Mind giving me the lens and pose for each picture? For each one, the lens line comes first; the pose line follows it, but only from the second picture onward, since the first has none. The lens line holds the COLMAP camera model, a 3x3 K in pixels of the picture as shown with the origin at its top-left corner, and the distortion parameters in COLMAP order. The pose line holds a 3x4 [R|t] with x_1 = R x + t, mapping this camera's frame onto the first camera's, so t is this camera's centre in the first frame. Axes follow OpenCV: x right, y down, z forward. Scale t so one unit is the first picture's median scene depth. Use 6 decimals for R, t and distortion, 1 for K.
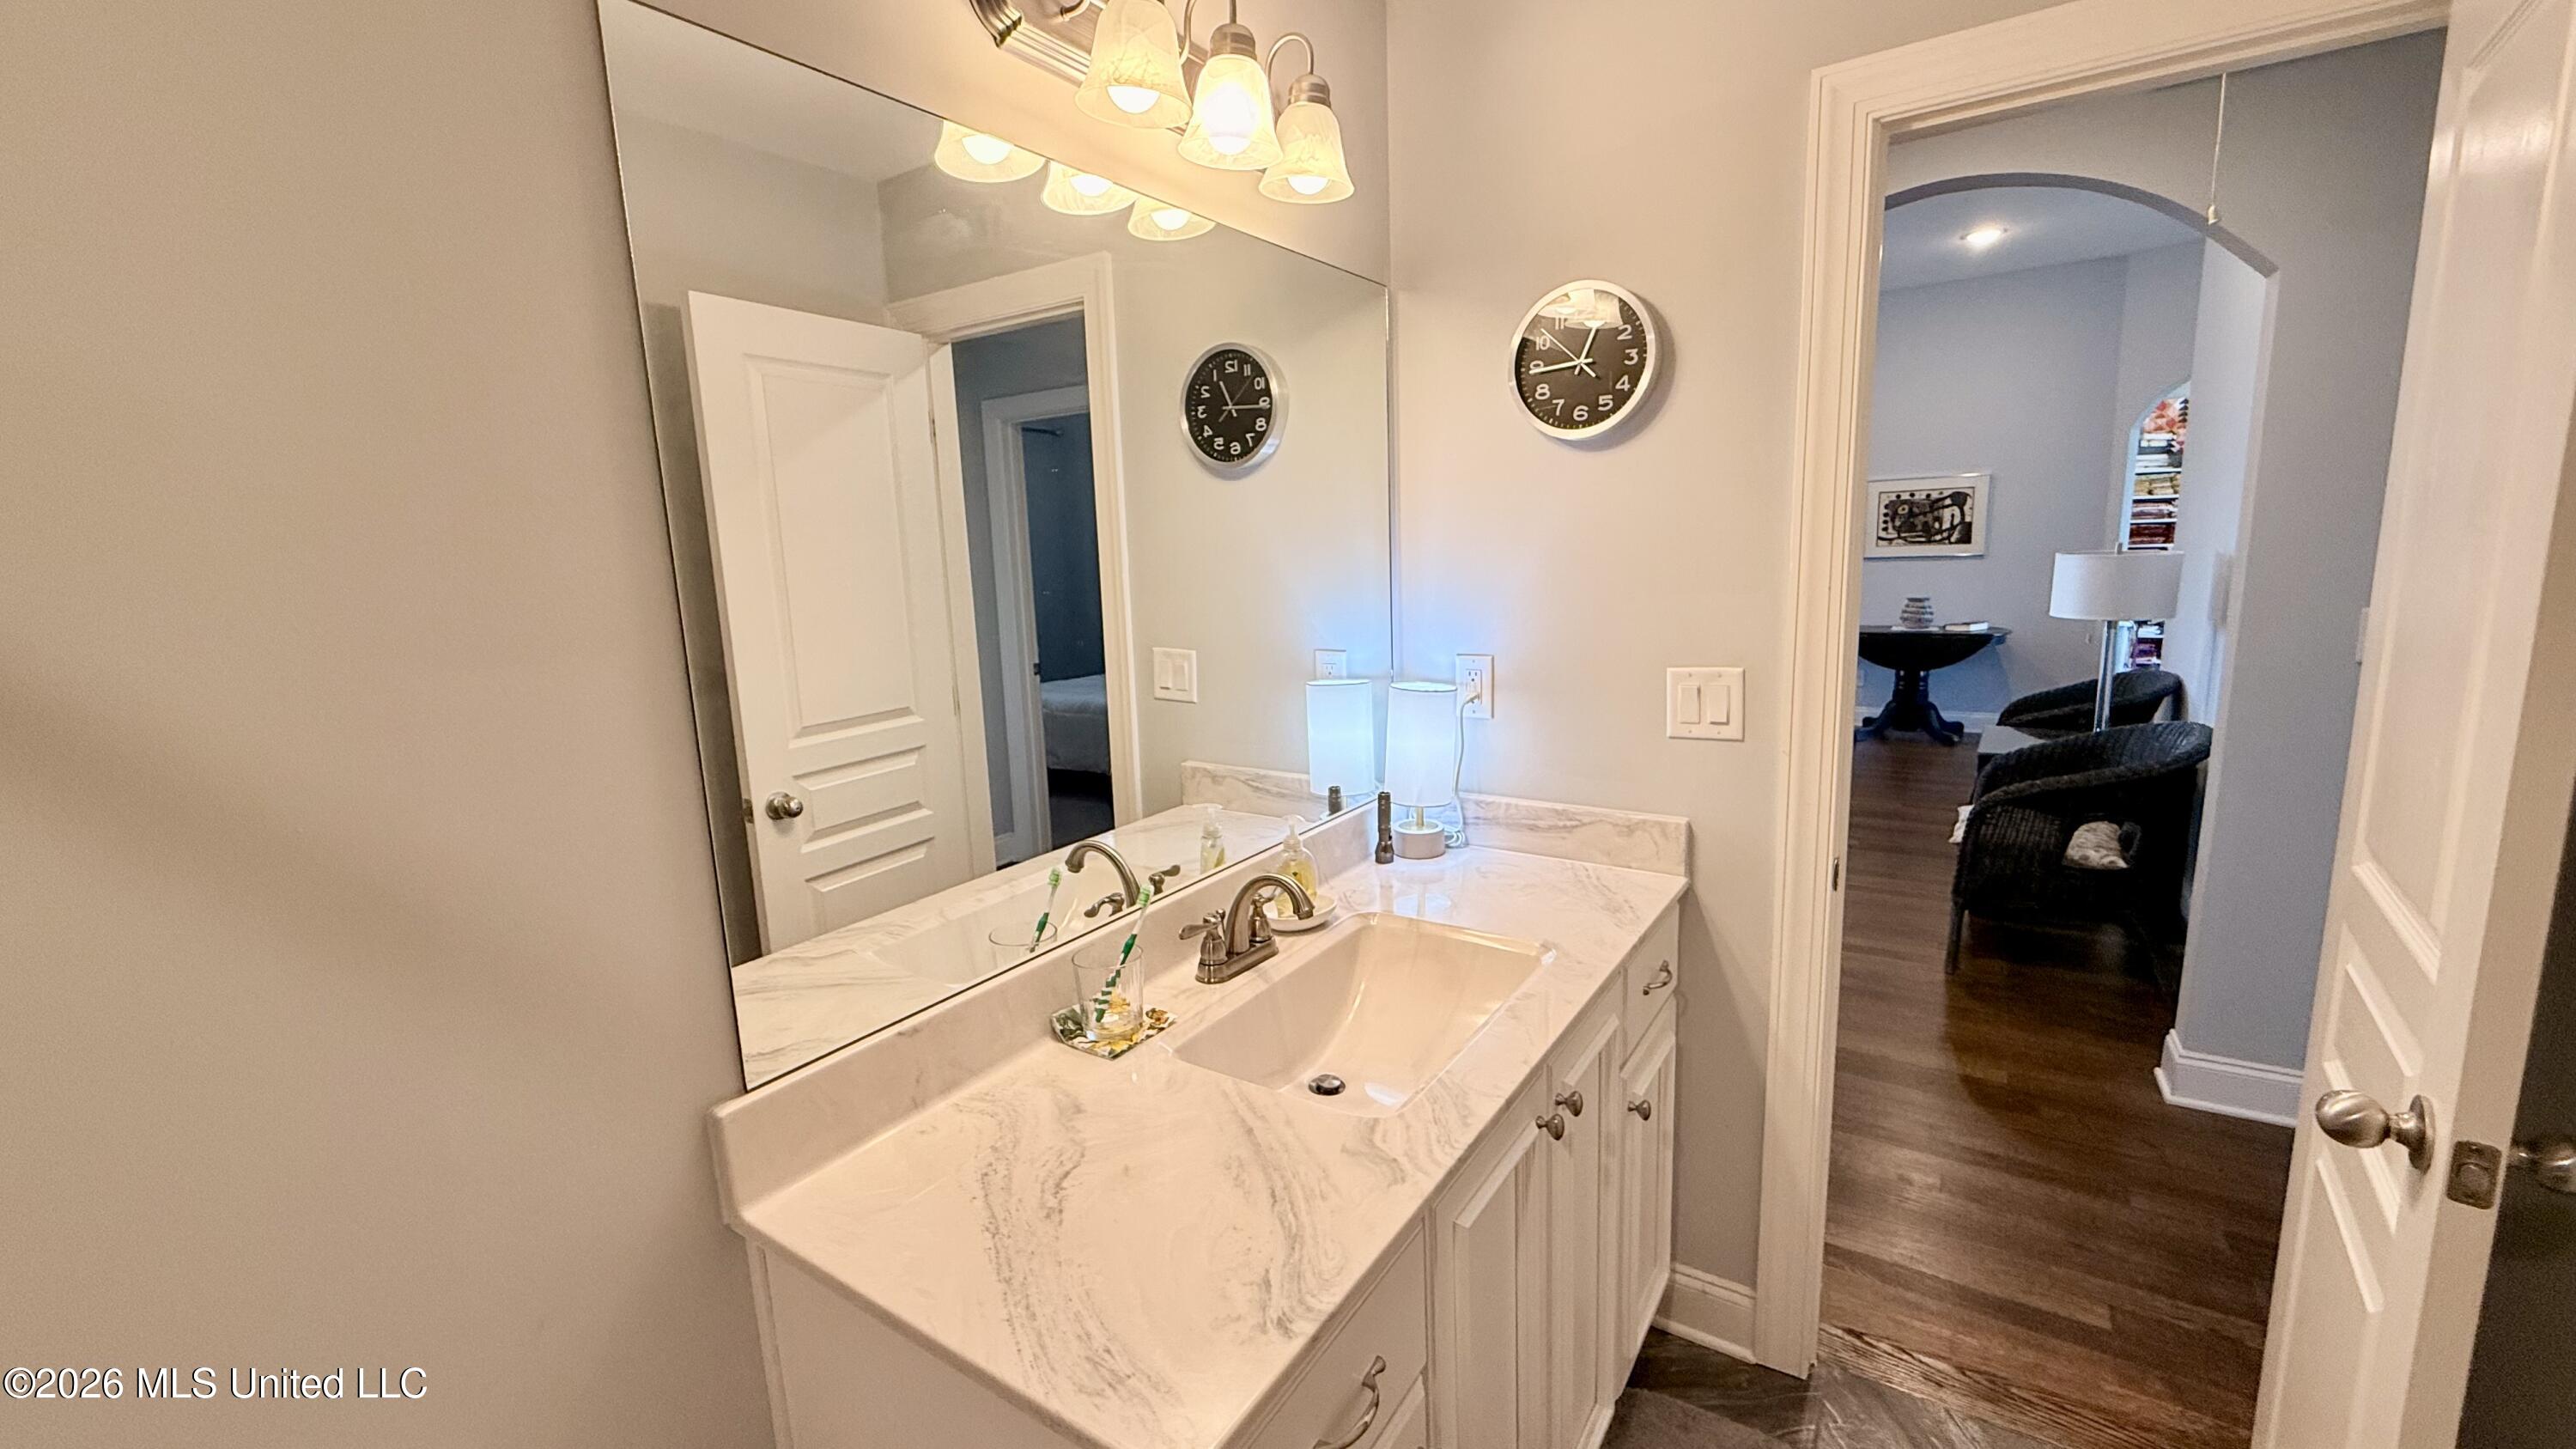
lens RADIAL K [[1038.7, 0, 1284.7], [0, 1038.7, 723.6], [0, 0, 1]] dist [0.001425, -0.000760]
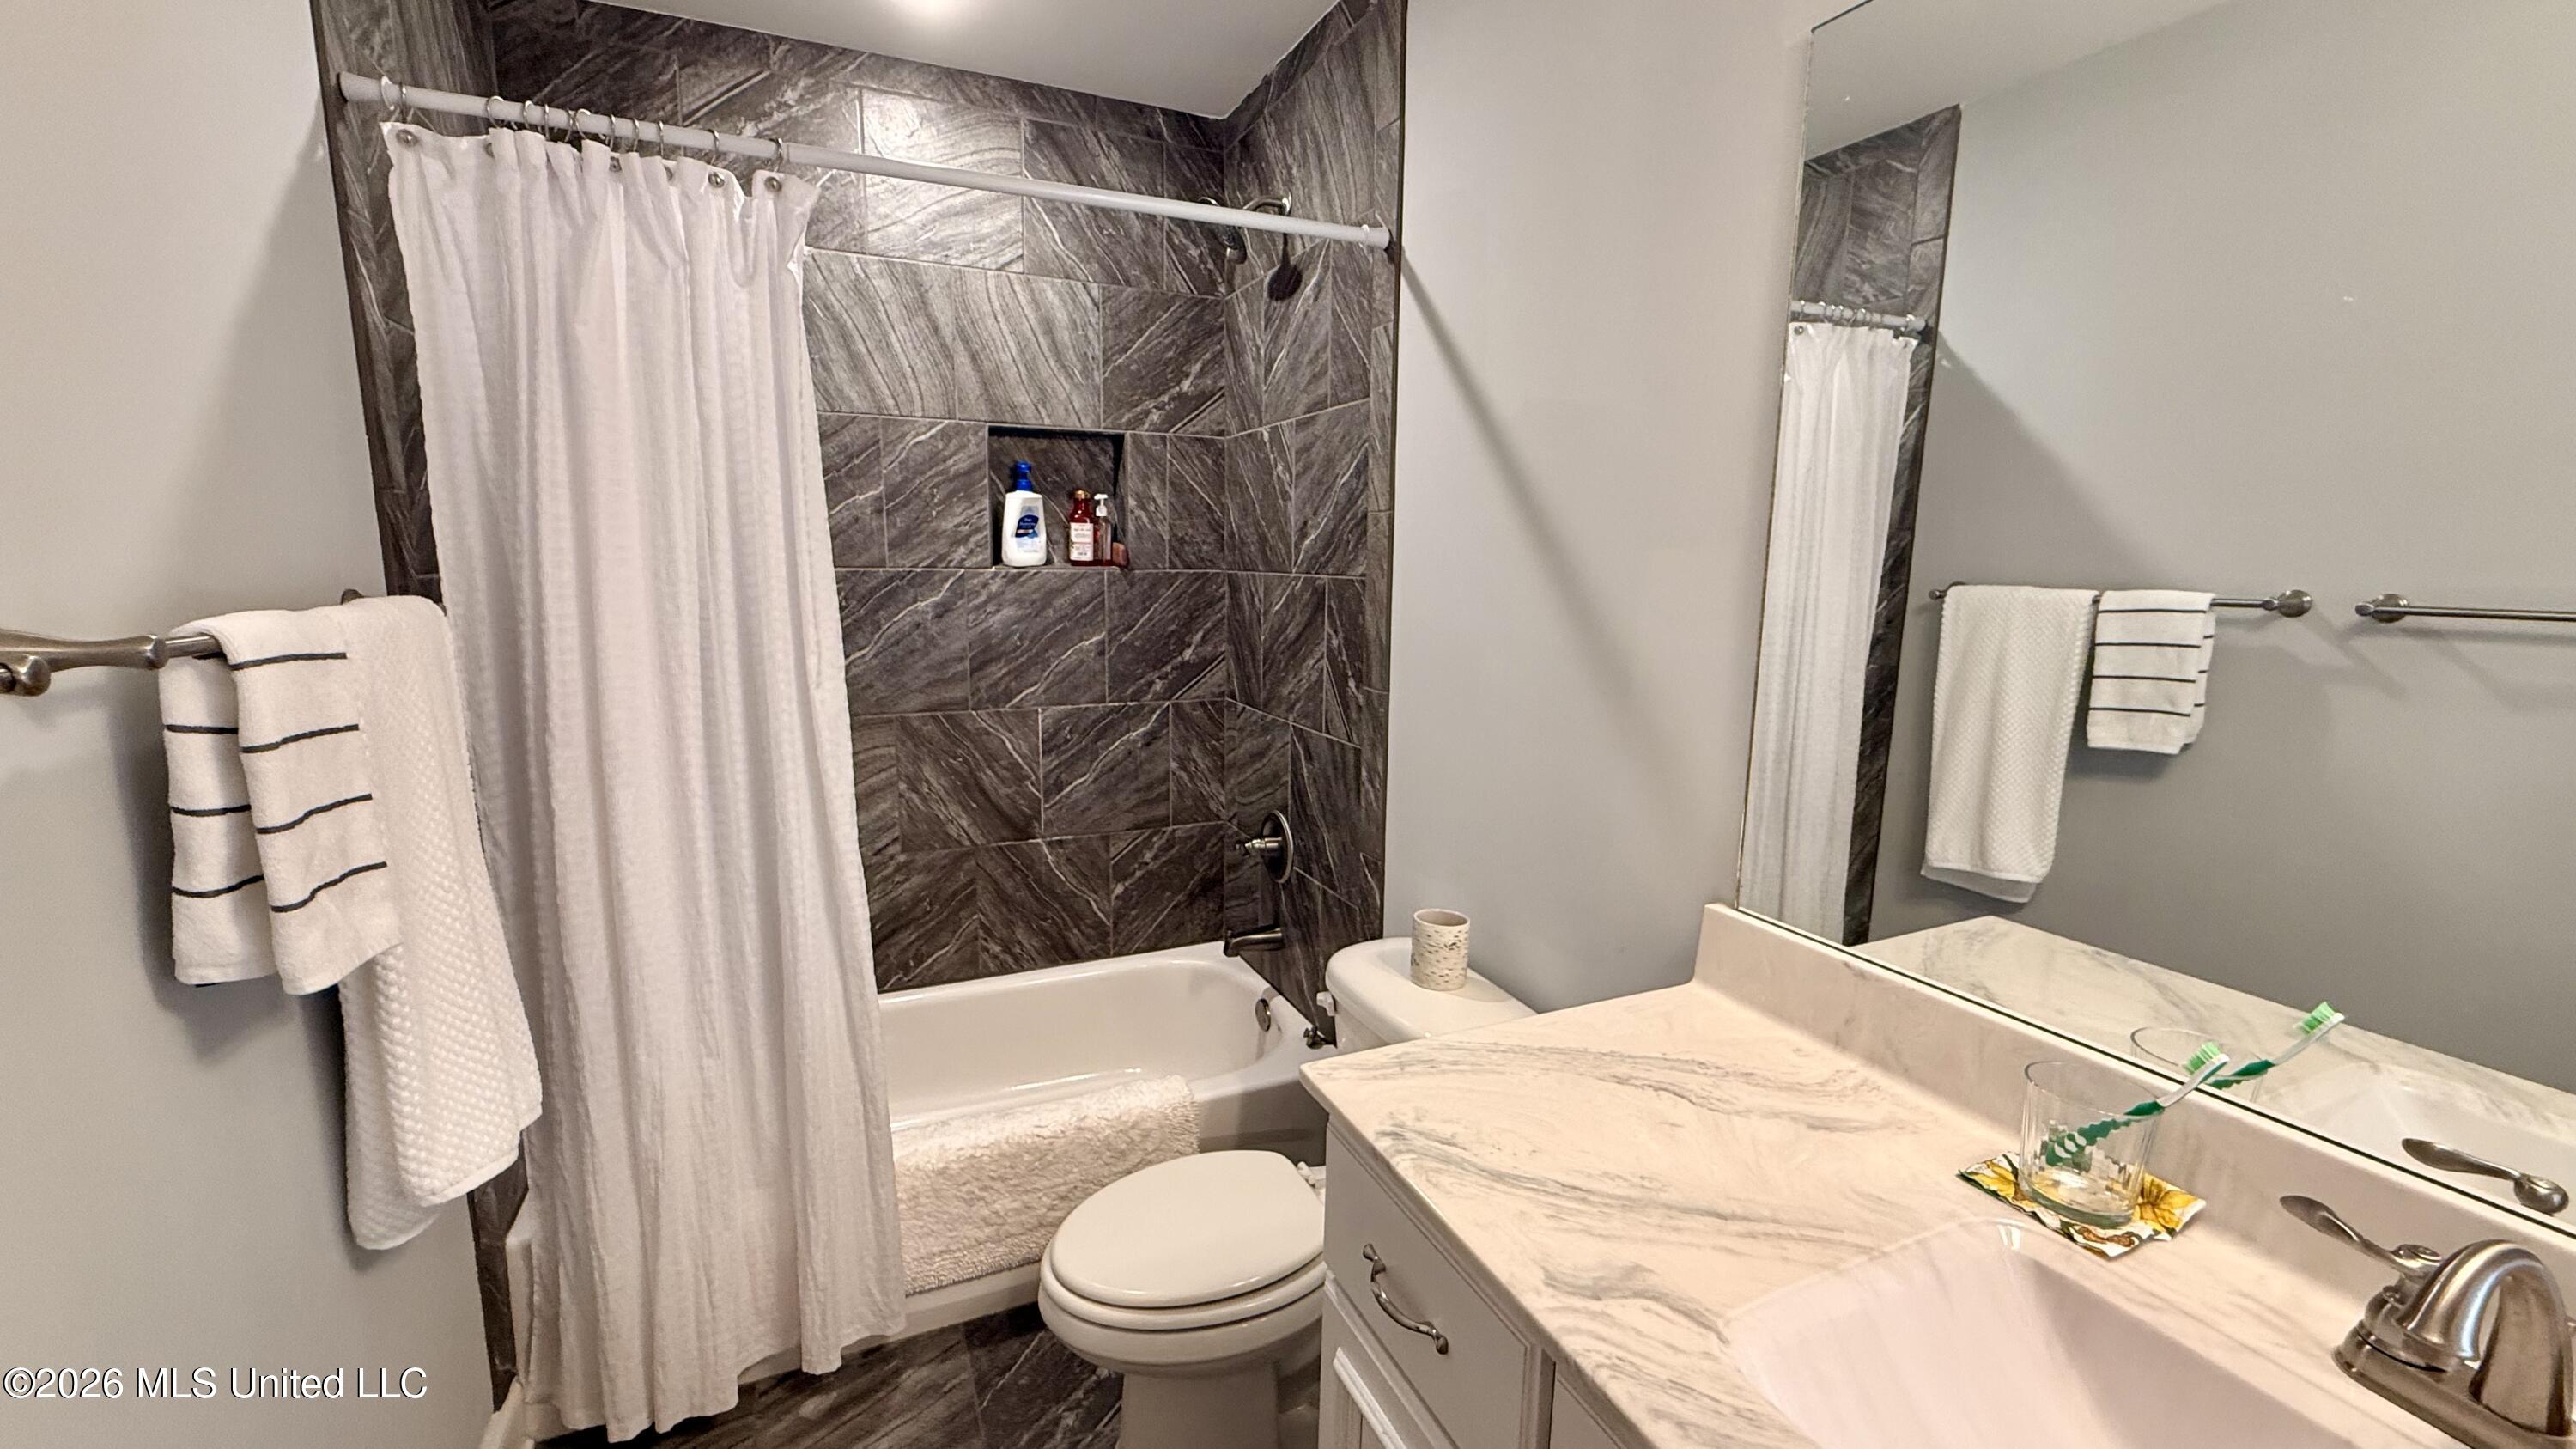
lens RADIAL K [[1038.7, 0, 1285.5], [0, 1038.7, 716.8], [0, 0, 1]] dist [0.001425, -0.000760]
pose [[-0.535497, 0.158966, -0.829441, 0.747551], [-0.137341, 0.952660, 0.271251, -0.127953], [0.833295, 0.259170, -0.488314, 1.057158]]
